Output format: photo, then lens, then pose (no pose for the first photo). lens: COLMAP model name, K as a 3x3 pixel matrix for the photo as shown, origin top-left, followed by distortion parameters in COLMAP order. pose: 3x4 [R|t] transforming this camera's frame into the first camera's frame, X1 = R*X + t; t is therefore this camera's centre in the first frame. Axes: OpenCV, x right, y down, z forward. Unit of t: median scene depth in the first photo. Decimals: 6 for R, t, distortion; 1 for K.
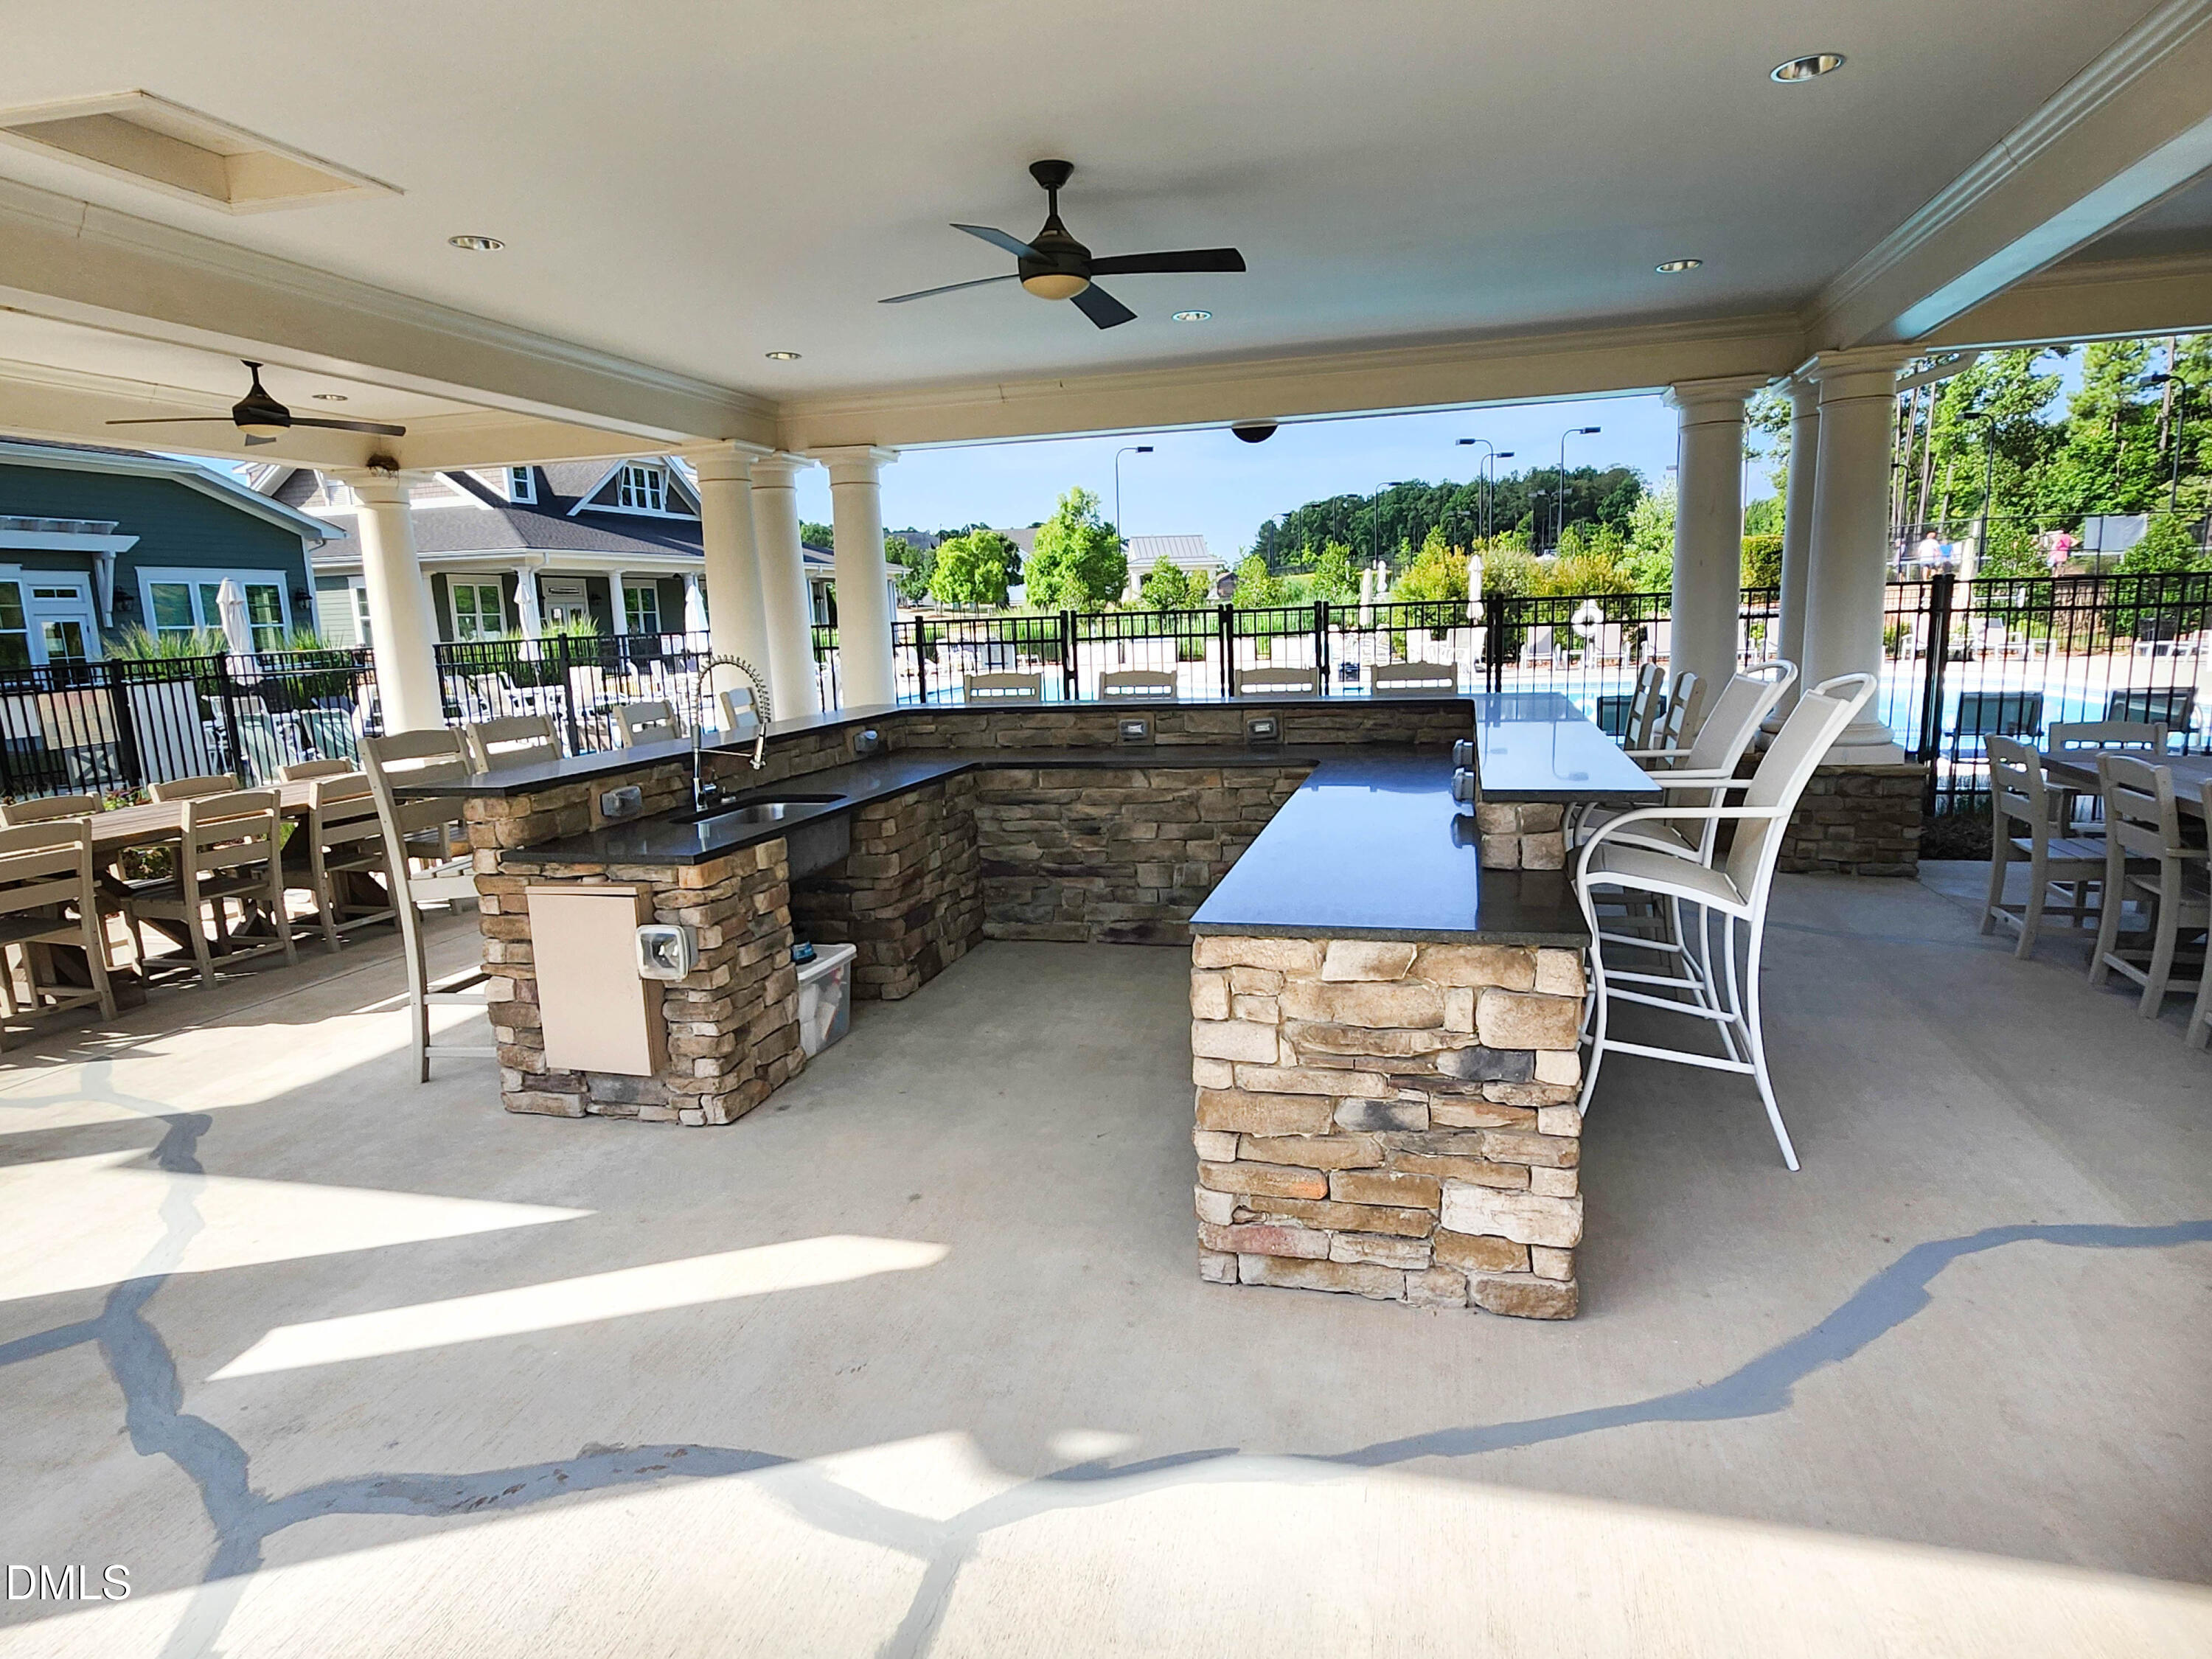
lens RADIAL K [[1229.2, 0, 1113.2], [0, 1229.2, 828.8], [0, 0, 1]] dist [0.001261, -0.000544]
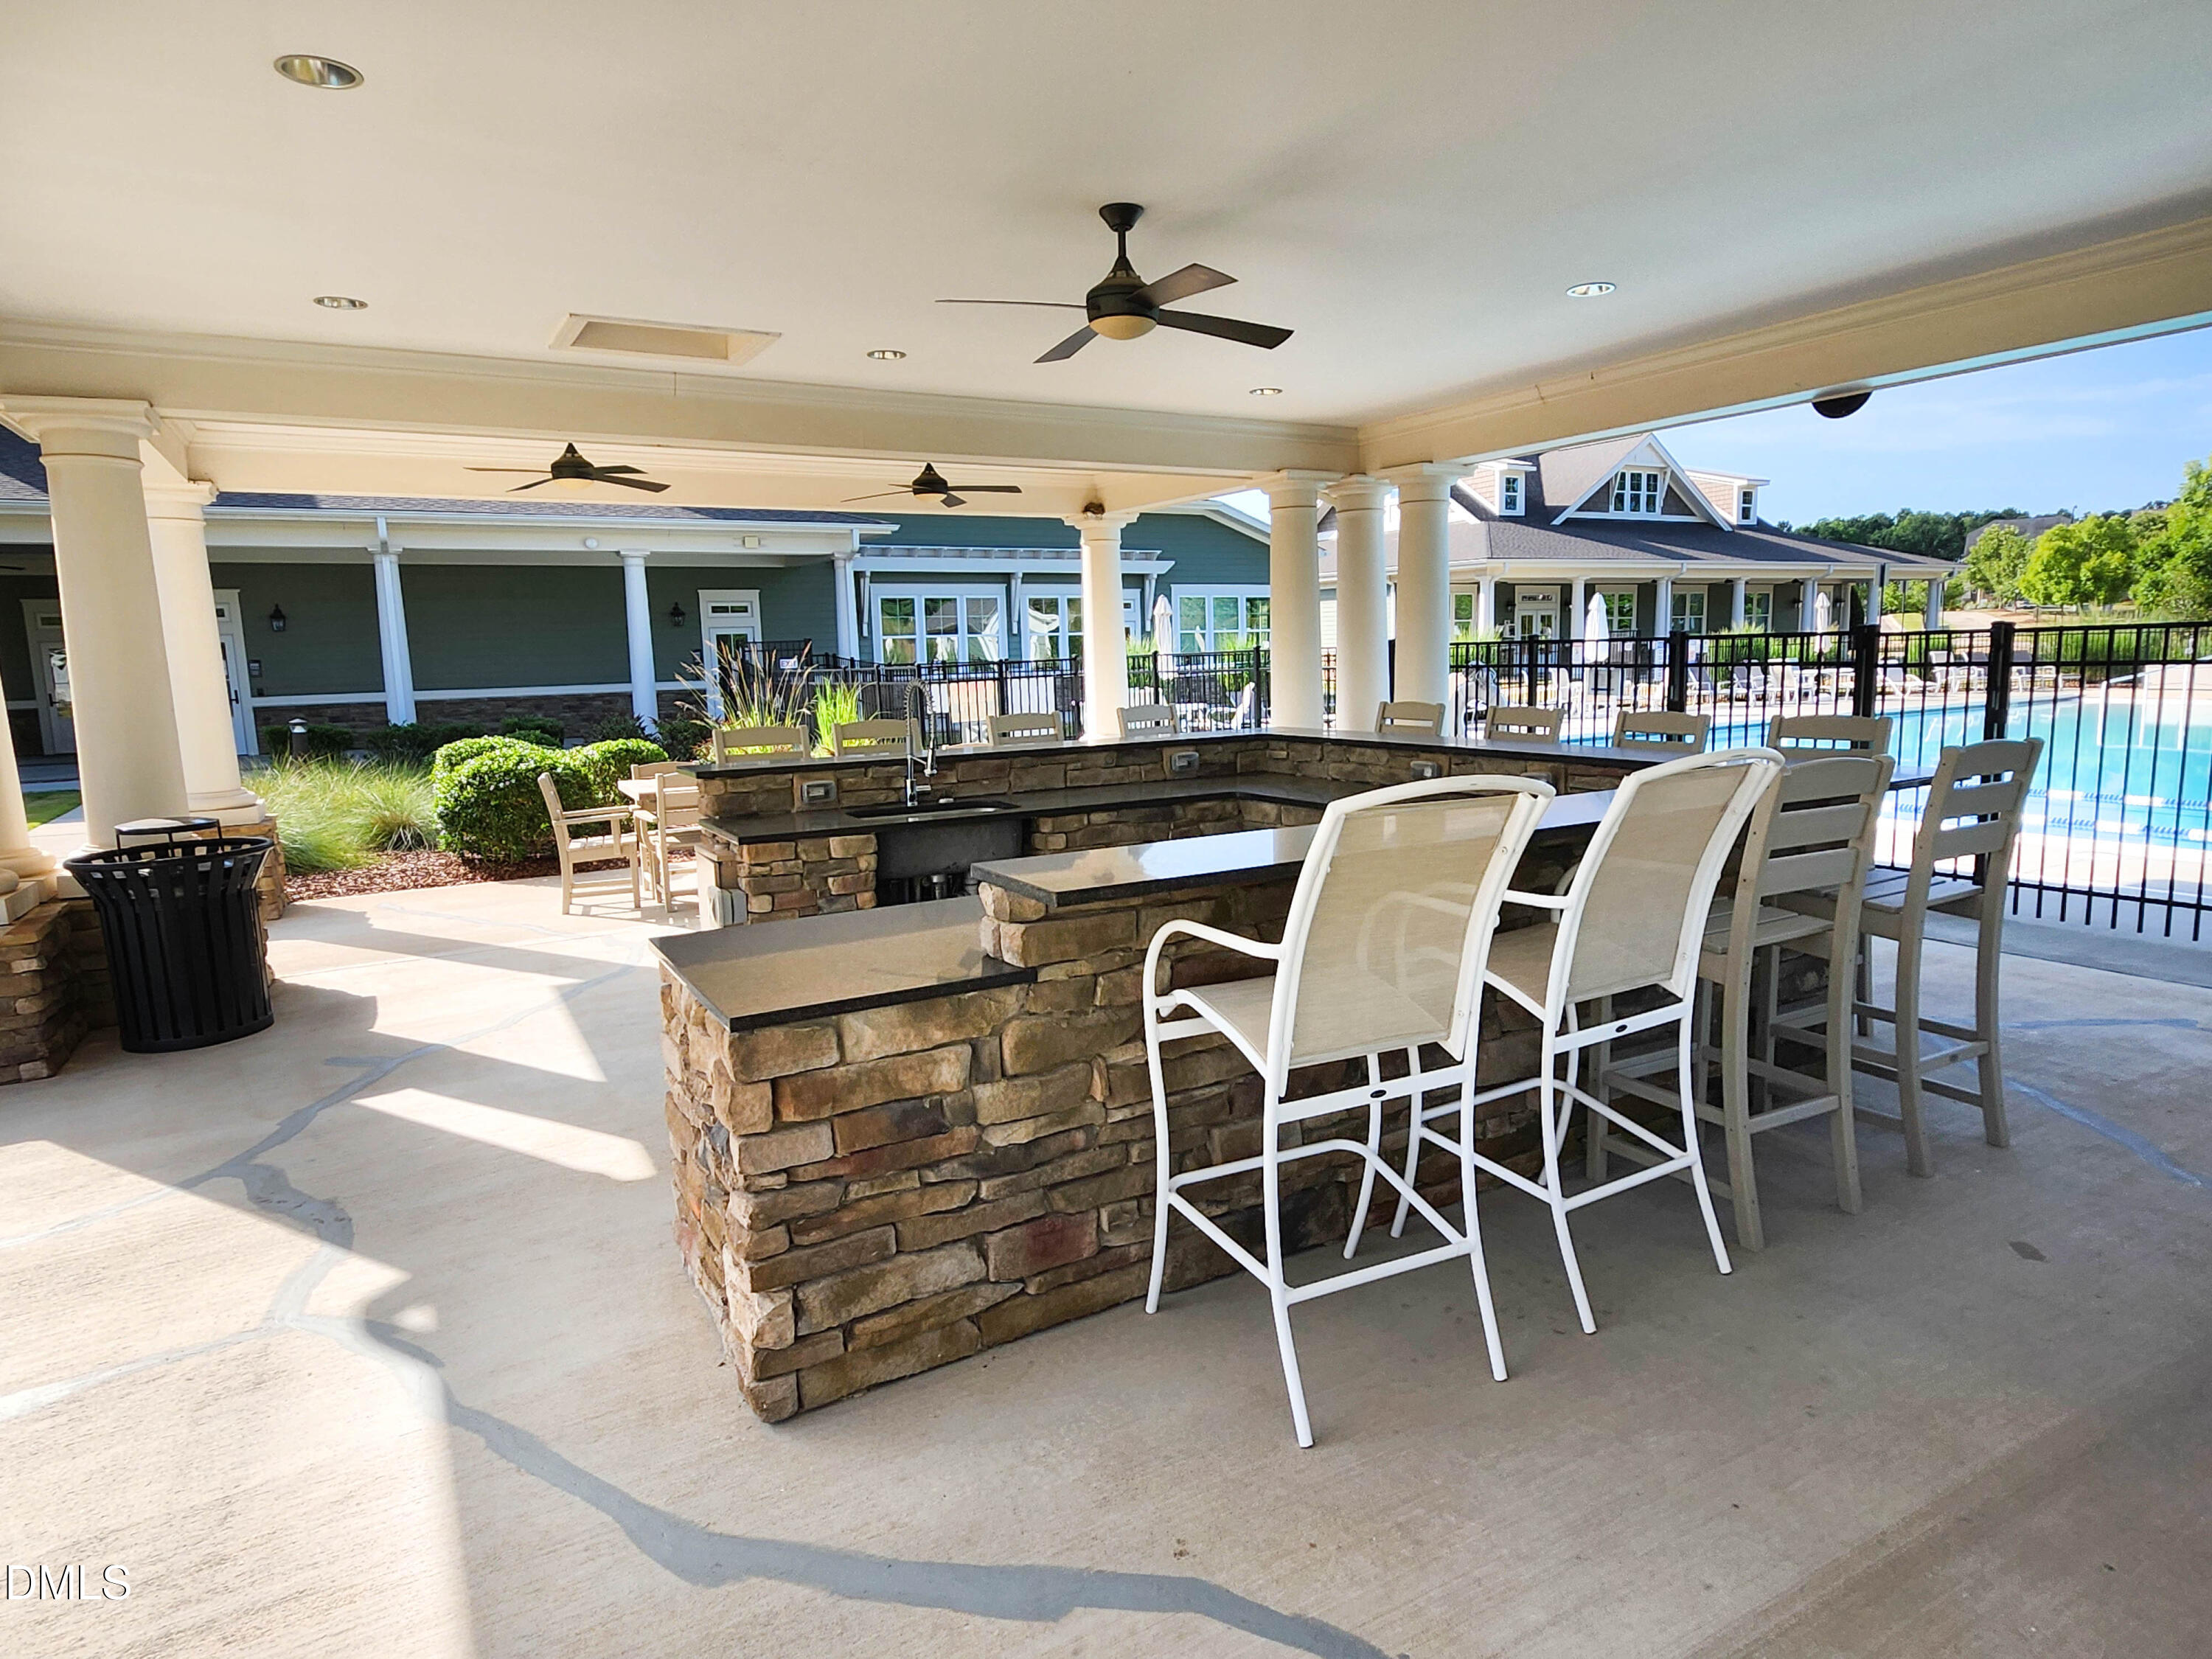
lens RADIAL K [[1229.2, 0, 1113.2], [0, 1229.2, 828.8], [0, 0, 1]] dist [0.001261, -0.000544]
pose [[0.720988, 0.117218, -0.682962, 0.271668], [-0.119735, 0.991838, 0.043830, -0.029963], [0.682525, 0.050174, 0.729138, 0.111012]]
